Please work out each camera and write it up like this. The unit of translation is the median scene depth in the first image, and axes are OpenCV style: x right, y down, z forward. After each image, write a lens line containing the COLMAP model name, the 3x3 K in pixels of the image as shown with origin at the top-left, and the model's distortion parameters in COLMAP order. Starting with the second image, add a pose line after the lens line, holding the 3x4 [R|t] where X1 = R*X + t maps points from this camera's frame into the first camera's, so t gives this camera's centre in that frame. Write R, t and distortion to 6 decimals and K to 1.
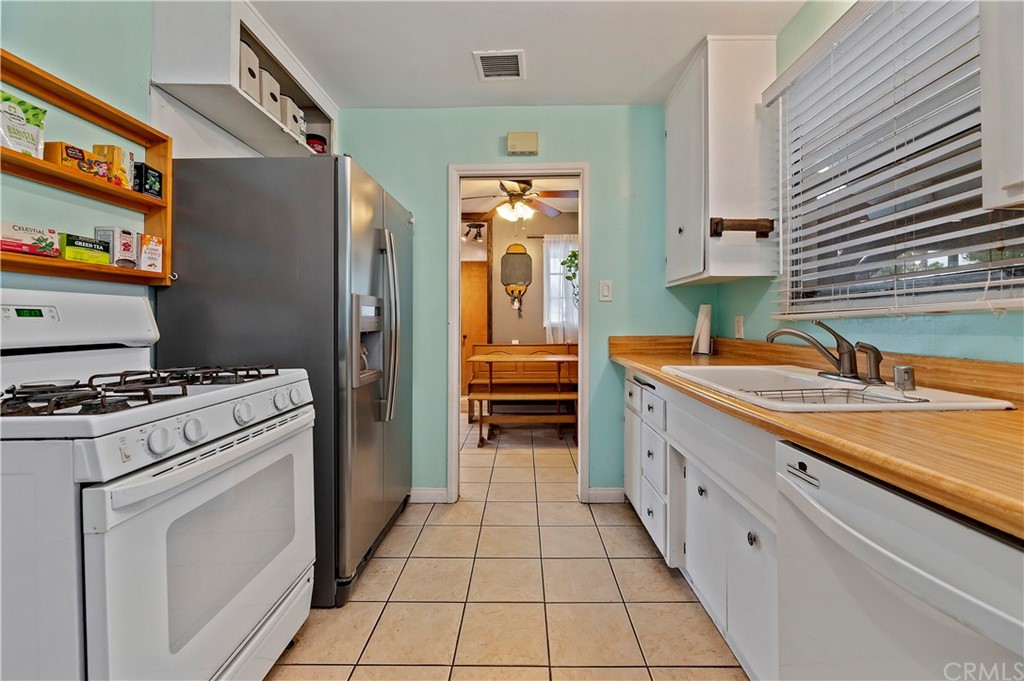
lens RADIAL K [[429.7, 0, 514.2], [0, 429.7, 320.5], [0, 0, 1]] dist [0.000780, -0.000242]
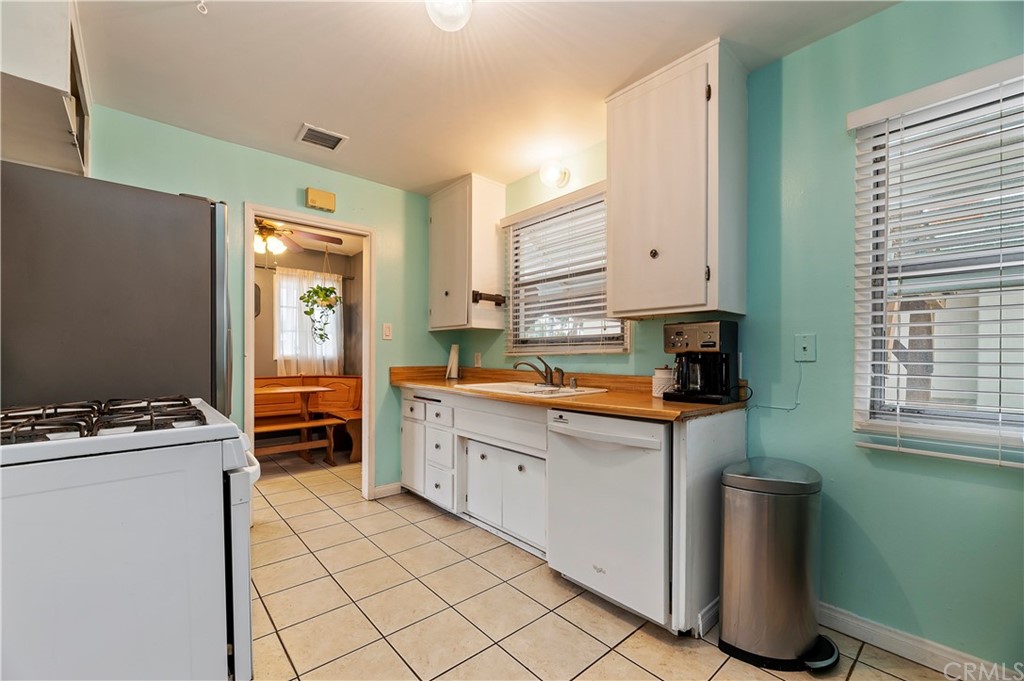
lens RADIAL K [[433.8, 0, 508.4], [0, 433.8, 357.5], [0, 0, 1]] dist [0.000055, -0.000181]
pose [[0.745934, 0.004508, 0.666004, -0.452143], [-0.011901, 0.999908, 0.006561, -0.005657], [-0.665913, -0.012820, 0.745919, -0.243930]]
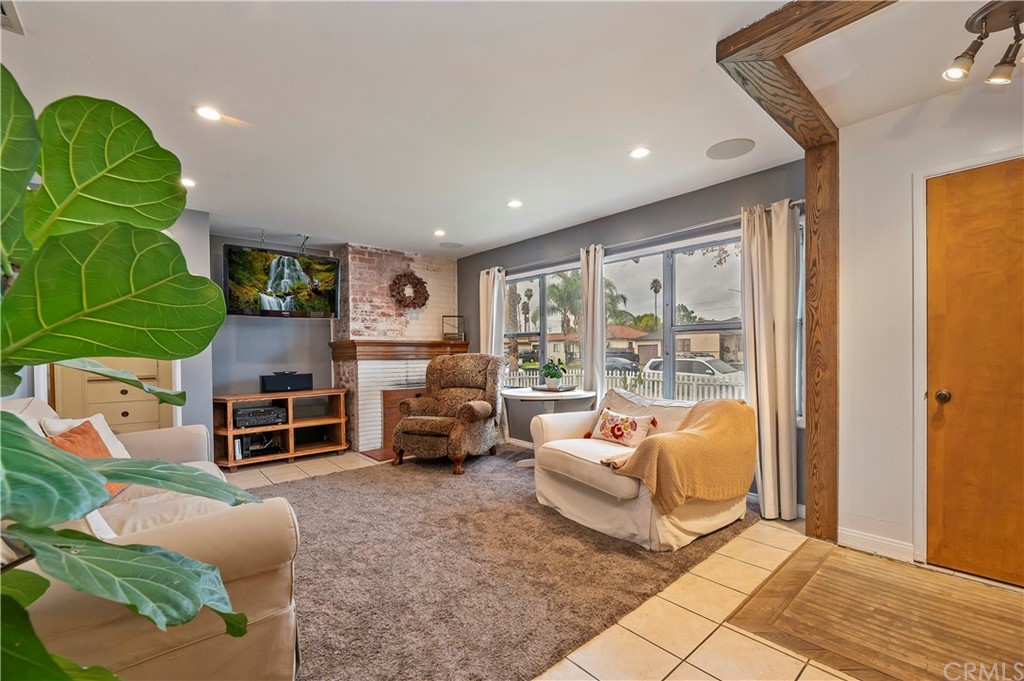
lens RADIAL K [[433.8, 0, 508.4], [0, 433.8, 357.5], [0, 0, 1]] dist [0.000055, -0.000181]
pose [[0.670316, 0.004576, -0.742061, -0.259209], [0.014063, 0.999723, 0.018868, -0.016023], [0.741942, -0.023083, 0.670066, 1.469702]]
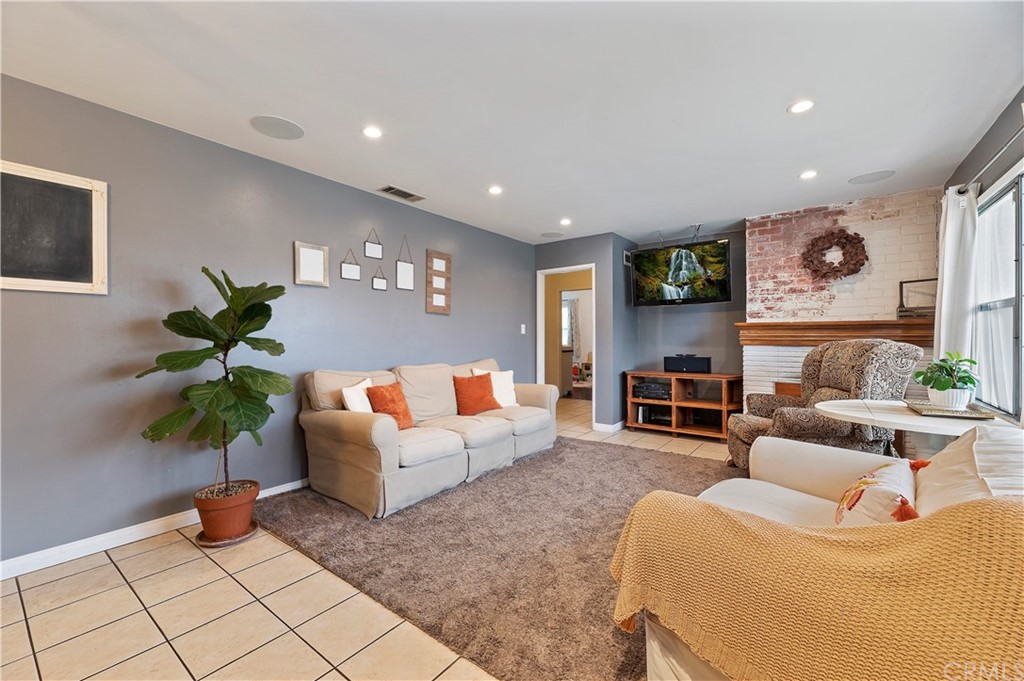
lens RADIAL K [[411.1, 0, 512.0], [0, 411.1, 340.5], [0, 0, 1]] dist [-0.001046, -0.000269]
pose [[-0.580145, 0.005373, -0.814495, -0.231846], [0.009349, 0.999956, -0.000063, -0.001063], [0.814459, -0.007651, -0.580170, 2.949152]]
